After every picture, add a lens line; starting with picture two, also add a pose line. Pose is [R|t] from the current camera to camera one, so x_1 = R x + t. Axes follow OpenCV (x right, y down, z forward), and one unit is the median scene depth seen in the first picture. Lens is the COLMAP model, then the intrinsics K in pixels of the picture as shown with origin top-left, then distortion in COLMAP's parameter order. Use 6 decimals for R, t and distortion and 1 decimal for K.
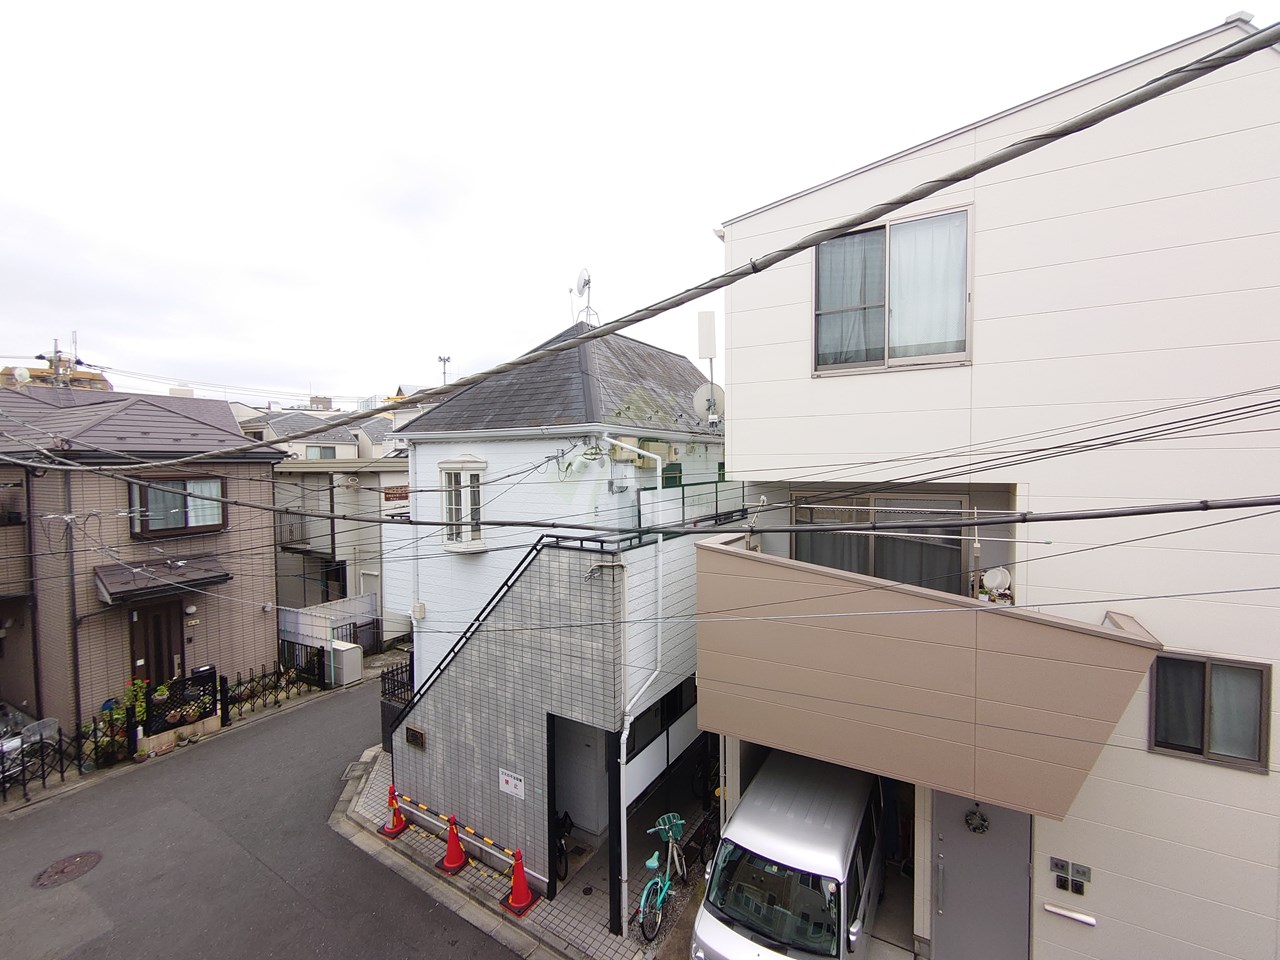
lens RADIAL K [[548.6, 0, 643.4], [0, 548.6, 476.1], [0, 0, 1]] dist [-0.003195, -0.000283]
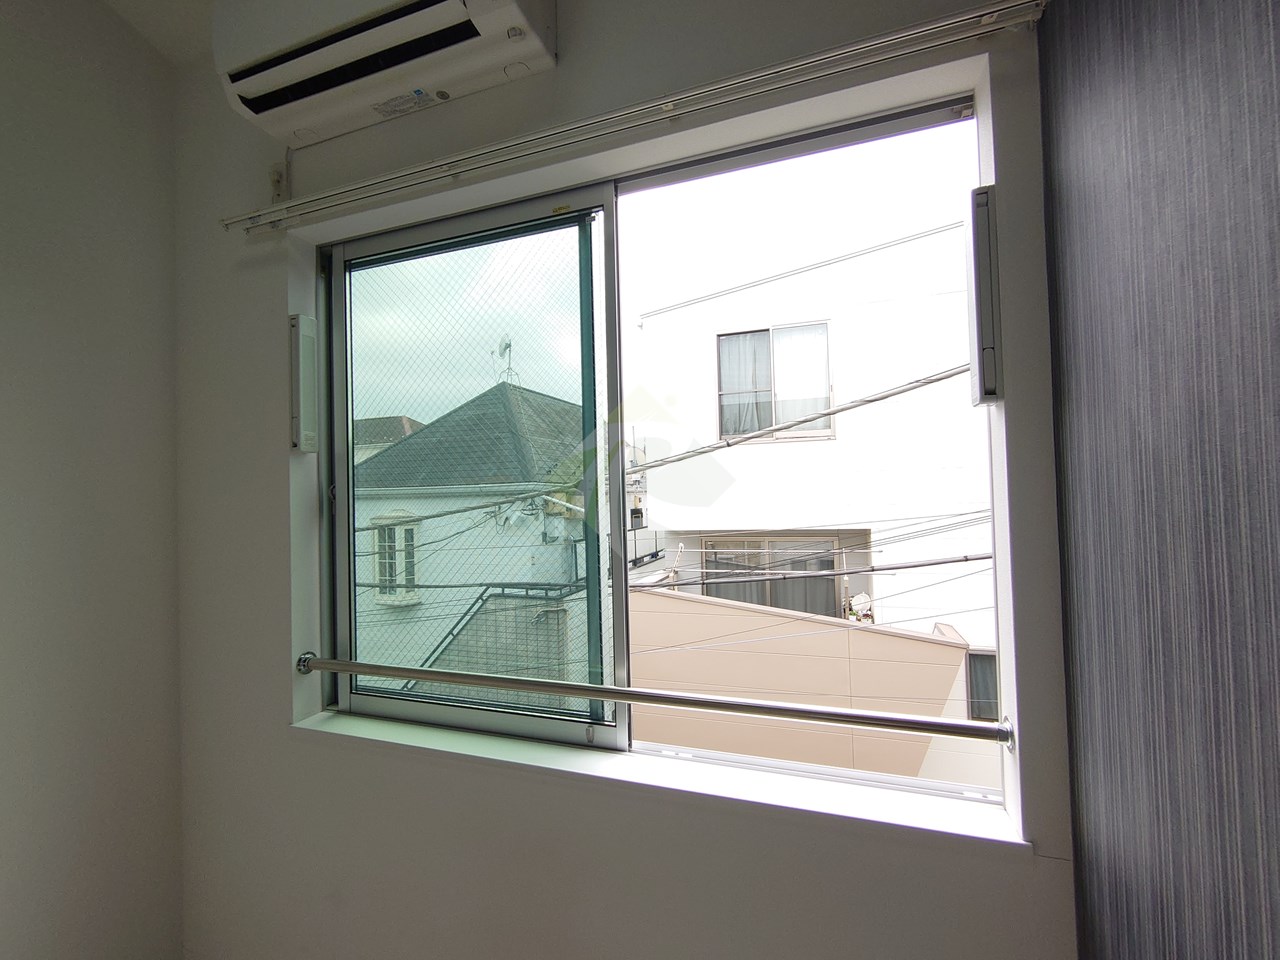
lens RADIAL K [[548.6, 0, 643.4], [0, 548.6, 476.1], [0, 0, 1]] dist [-0.003195, -0.000283]
pose [[0.979729, -0.011729, 0.199981, -0.093774], [0.024280, 0.997877, -0.060425, -0.037665], [-0.198848, 0.064056, 0.977935, -0.150872]]
